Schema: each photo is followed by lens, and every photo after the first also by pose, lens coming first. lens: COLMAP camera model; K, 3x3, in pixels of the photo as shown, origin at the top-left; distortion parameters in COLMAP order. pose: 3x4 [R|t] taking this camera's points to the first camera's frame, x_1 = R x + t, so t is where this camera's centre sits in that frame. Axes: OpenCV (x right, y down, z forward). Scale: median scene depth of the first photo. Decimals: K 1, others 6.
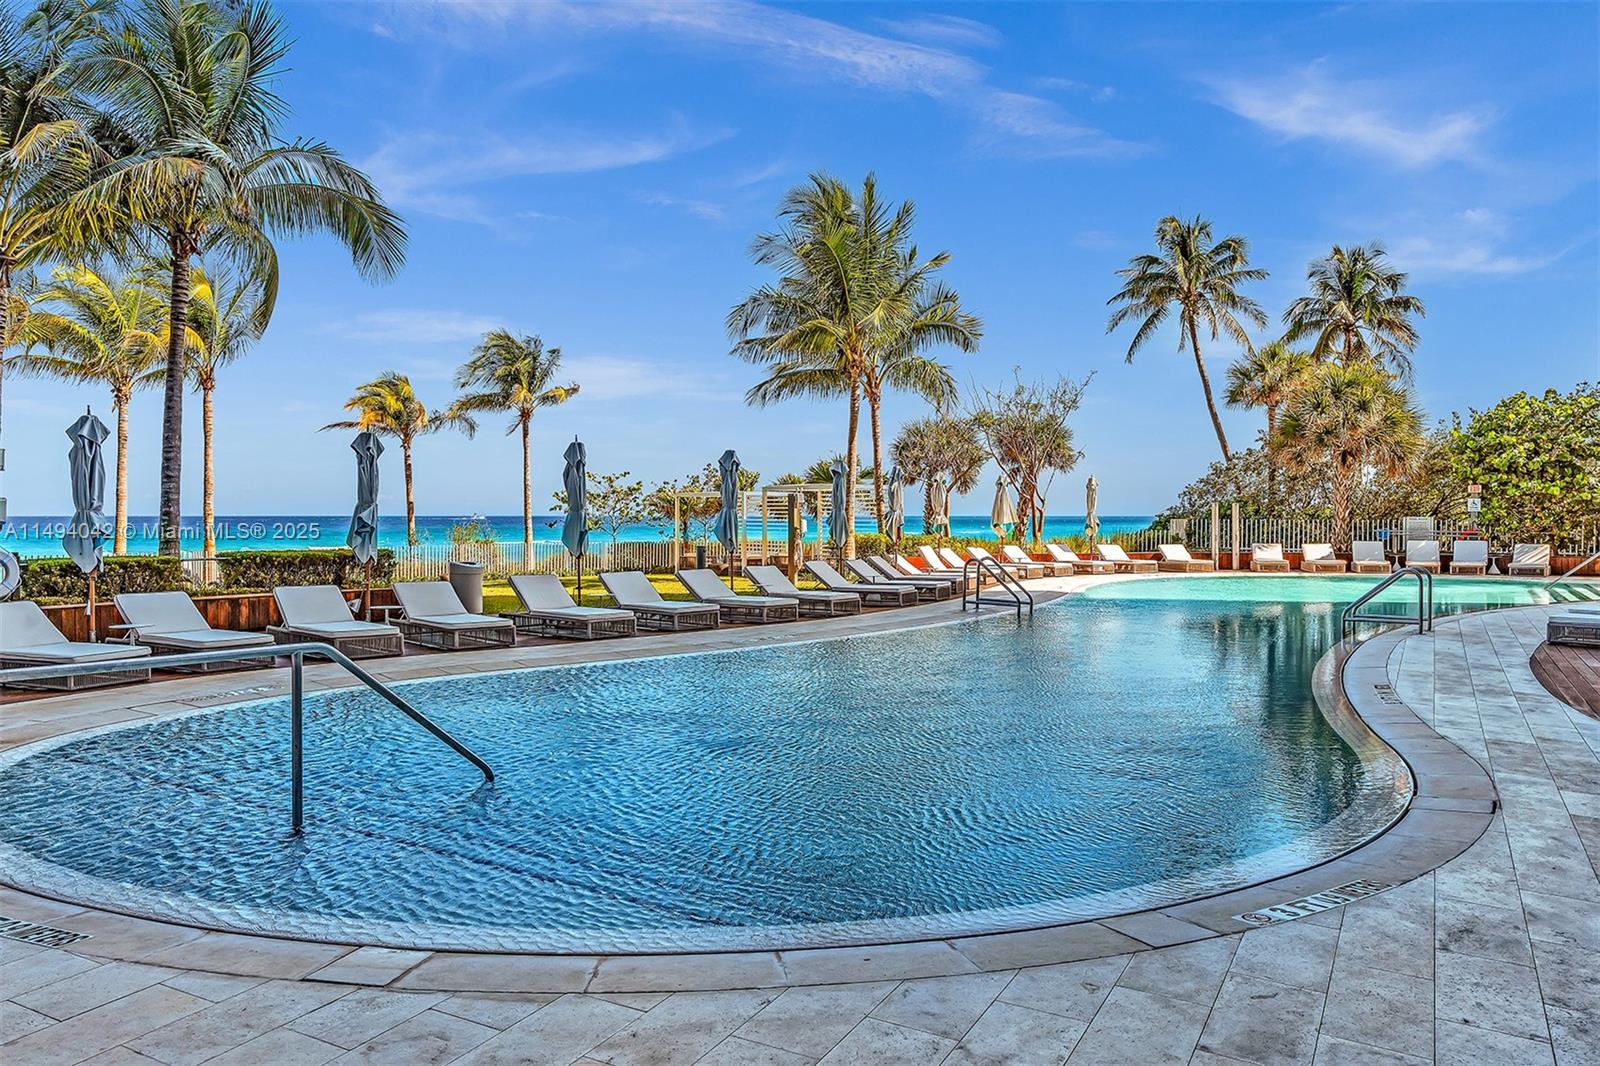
lens RADIAL K [[1159.7, 0, 802.3], [0, 1159.7, 527.4], [0, 0, 1]] dist [0.005812, 0.002970]
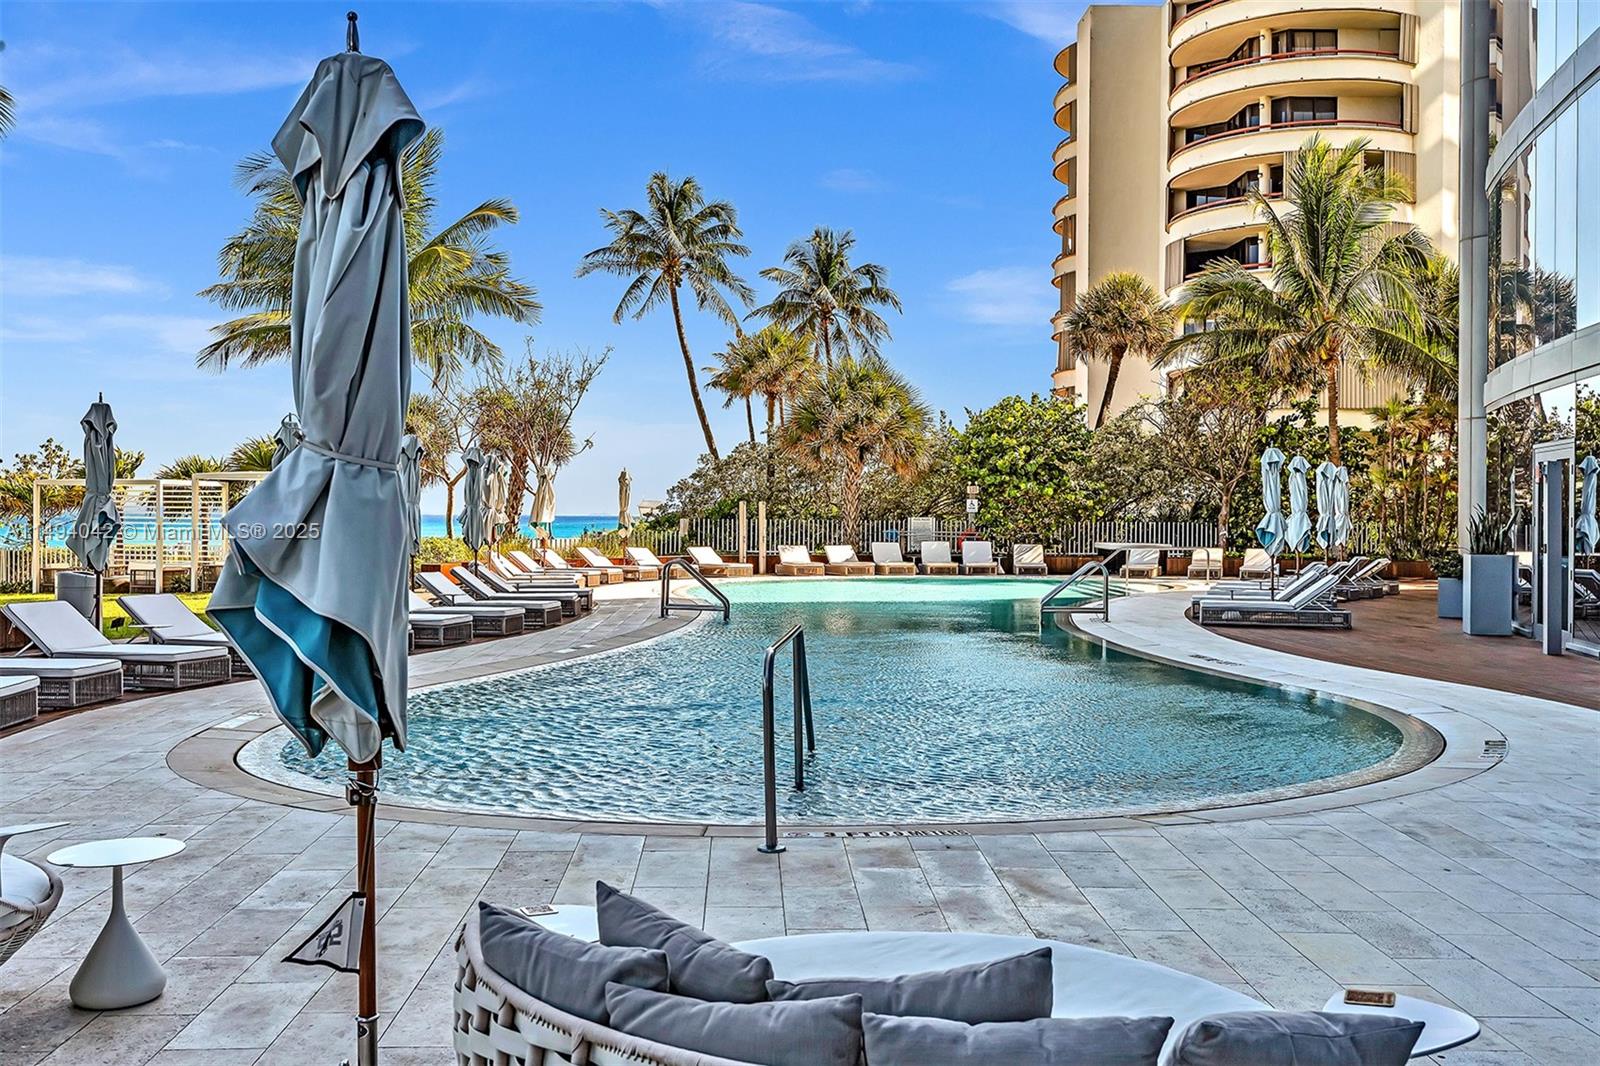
lens RADIAL K [[1483.8, 0, 796.9], [0, 1483.8, 539.7], [0, 0, 1]] dist [-0.026607, 0.000000]
pose [[0.883152, -0.002941, 0.469078, -0.157571], [-0.001643, 0.999955, 0.009363, -0.001516], [-0.469084, -0.009040, 0.883107, -0.057453]]
